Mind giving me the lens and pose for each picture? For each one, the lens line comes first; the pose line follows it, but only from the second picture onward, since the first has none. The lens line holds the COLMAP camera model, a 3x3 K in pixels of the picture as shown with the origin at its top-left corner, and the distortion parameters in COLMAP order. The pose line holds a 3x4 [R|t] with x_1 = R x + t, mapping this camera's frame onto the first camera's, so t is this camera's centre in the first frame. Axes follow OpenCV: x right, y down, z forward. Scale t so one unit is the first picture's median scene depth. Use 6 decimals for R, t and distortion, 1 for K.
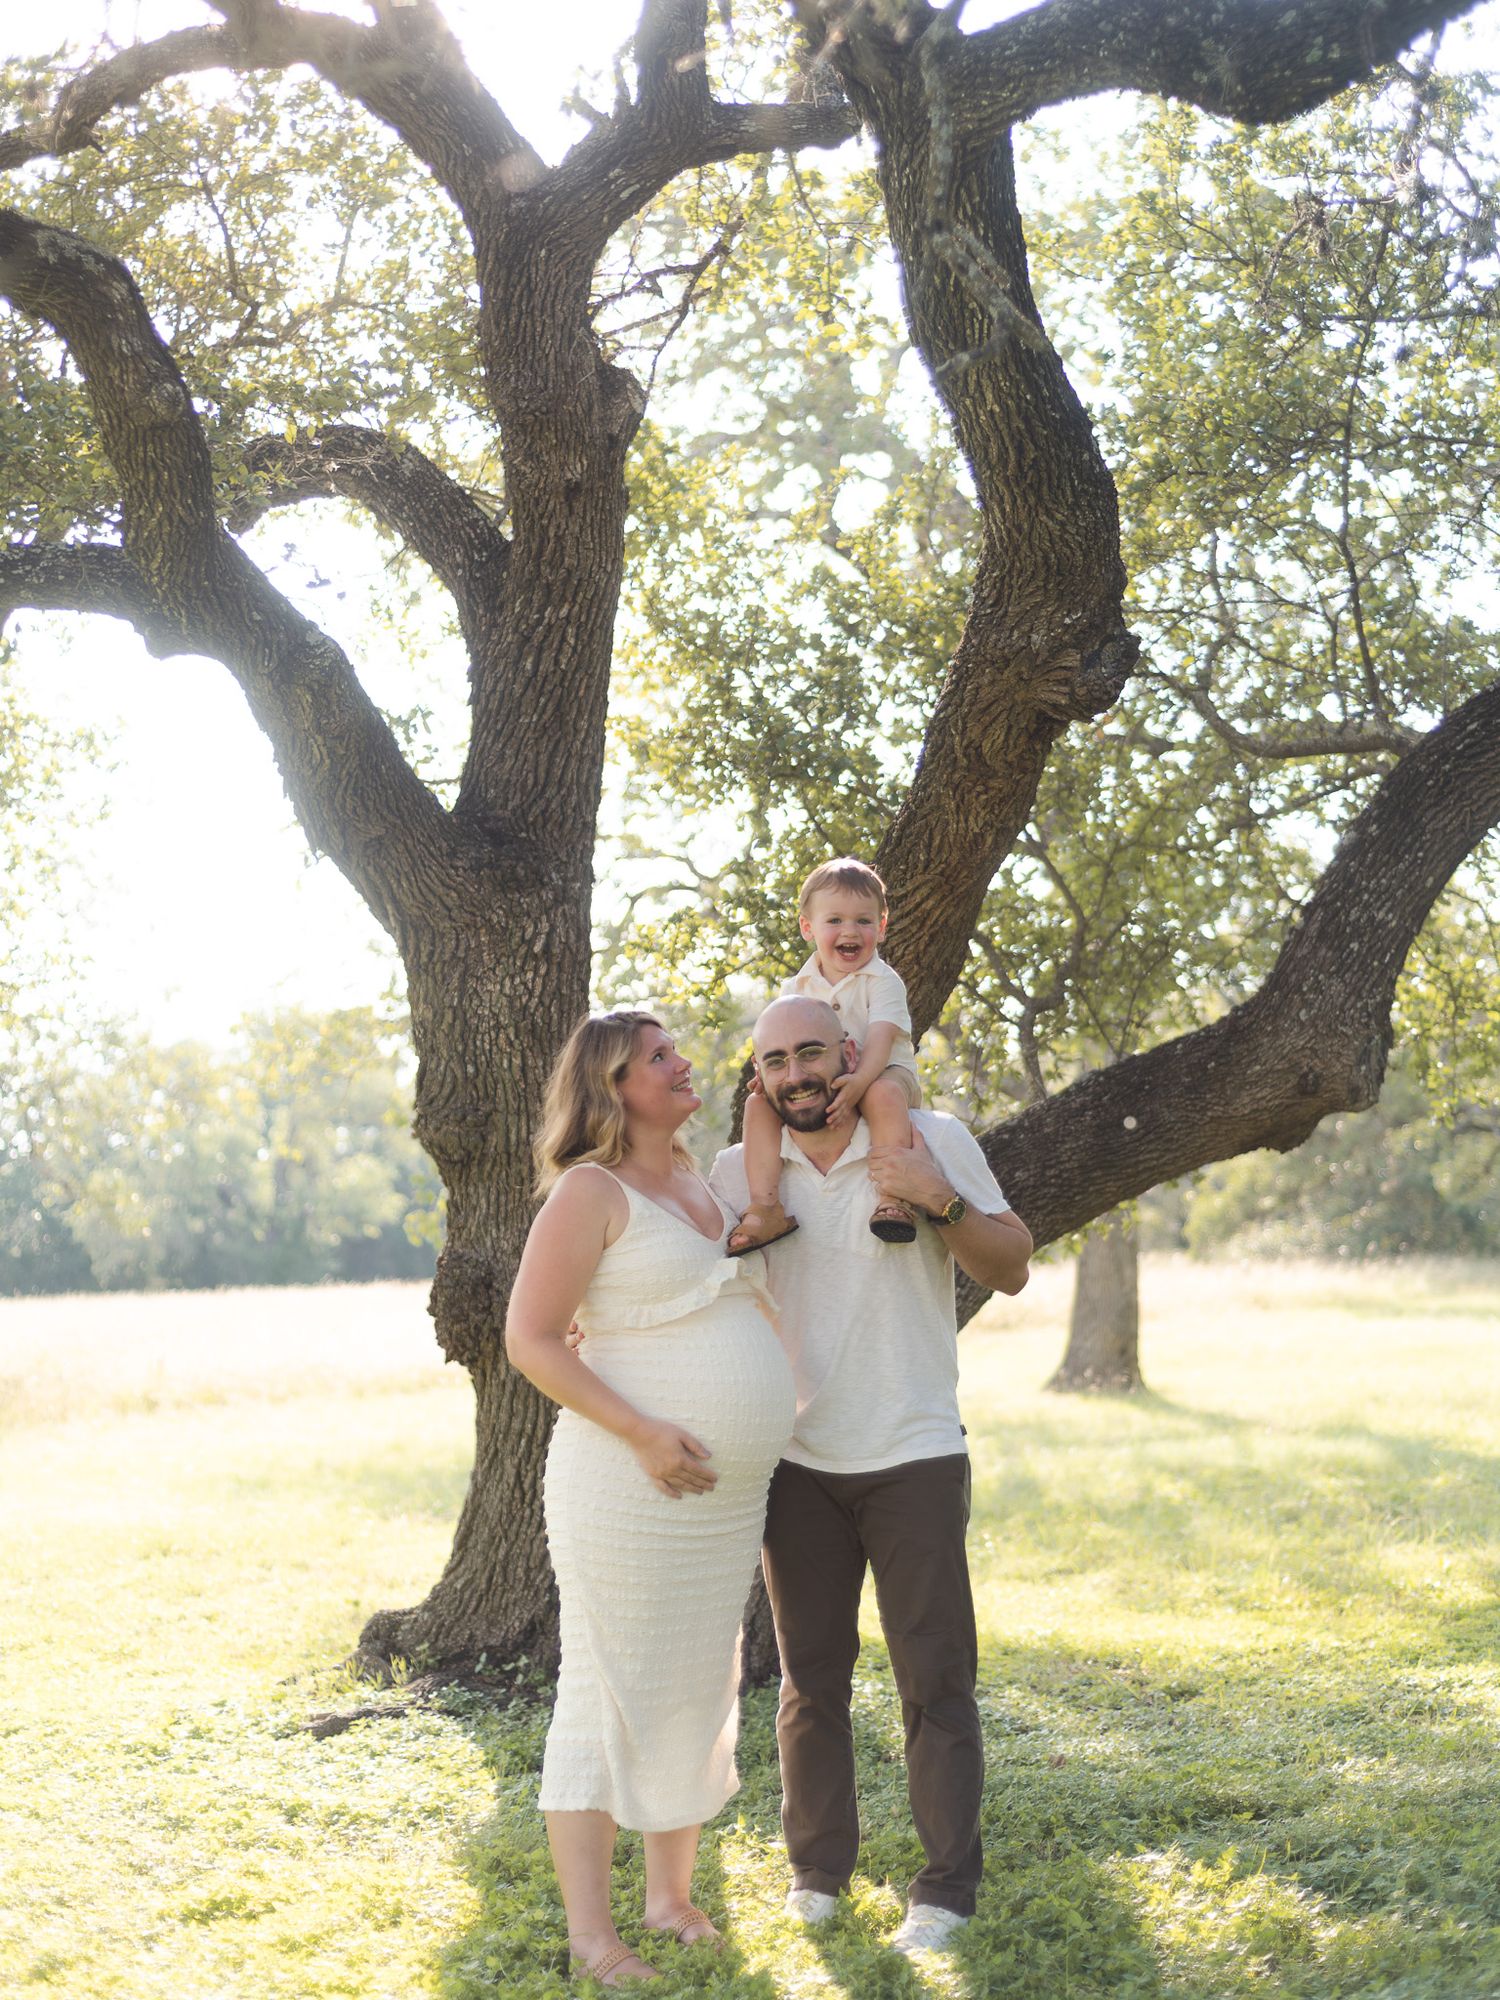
lens RADIAL K [[2882.0, 0, 749.3], [0, 2882.0, 926.2], [0, 0, 1]] dist [-0.027491, -0.043367]
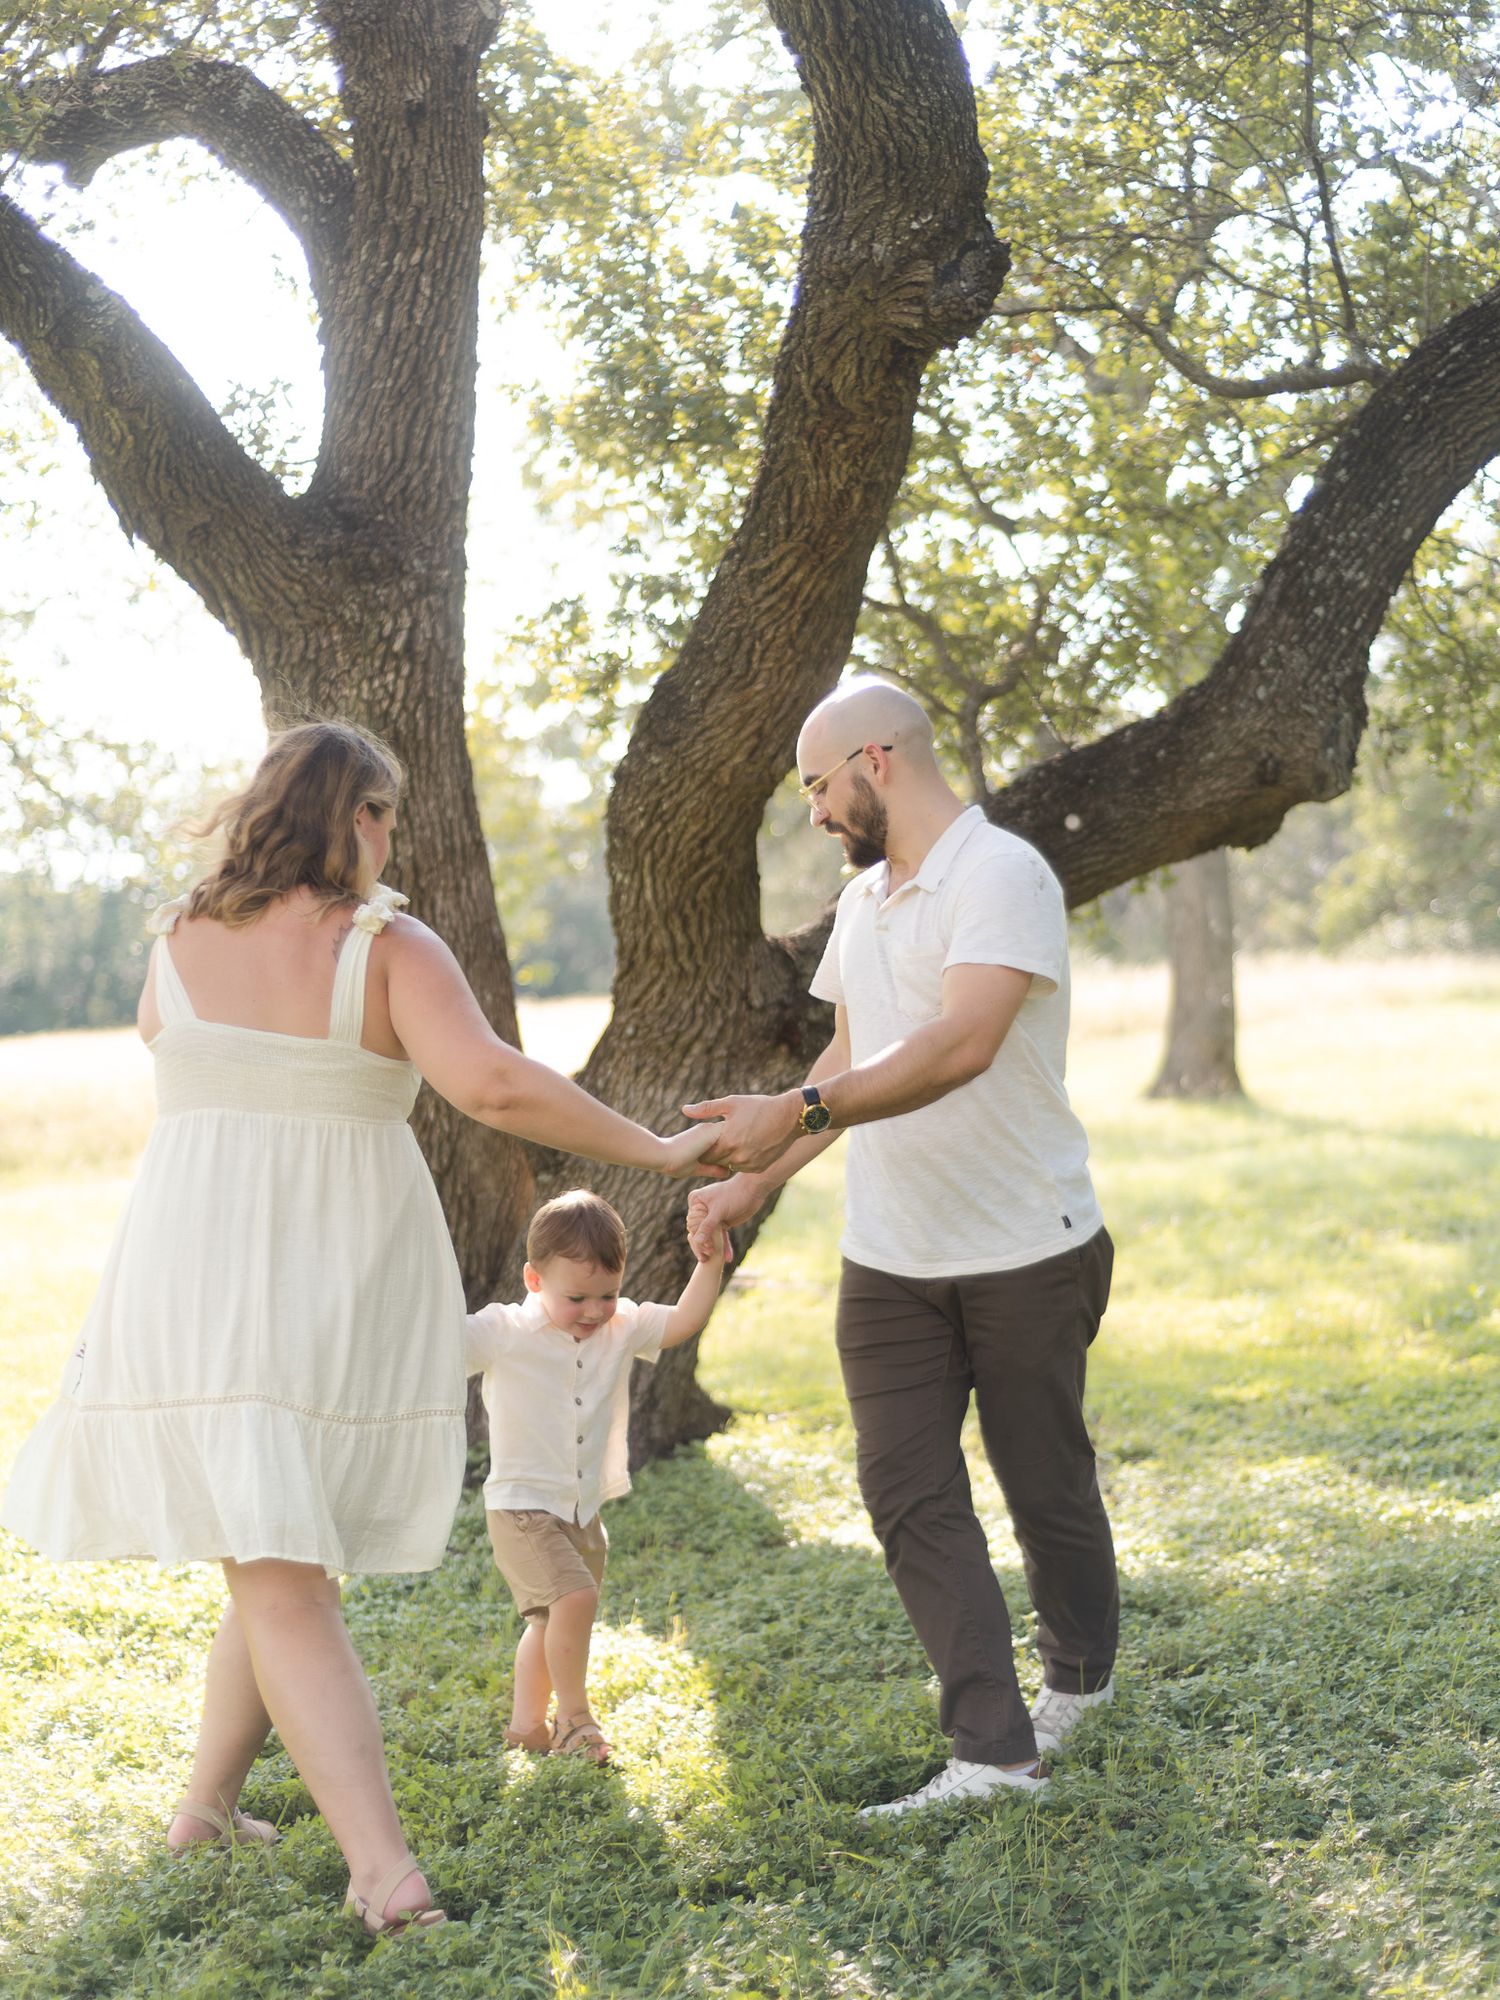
lens RADIAL K [[2930.3, 0, 750.0], [0, 2930.3, 1000.0], [0, 0, 1]] dist [-0.010057, -0.036475]
pose [[0.998520, -0.028141, -0.046544, 0.072781], [0.033731, 0.991705, 0.124030, 0.007447], [0.042668, -0.125417, 0.991186, 0.097419]]
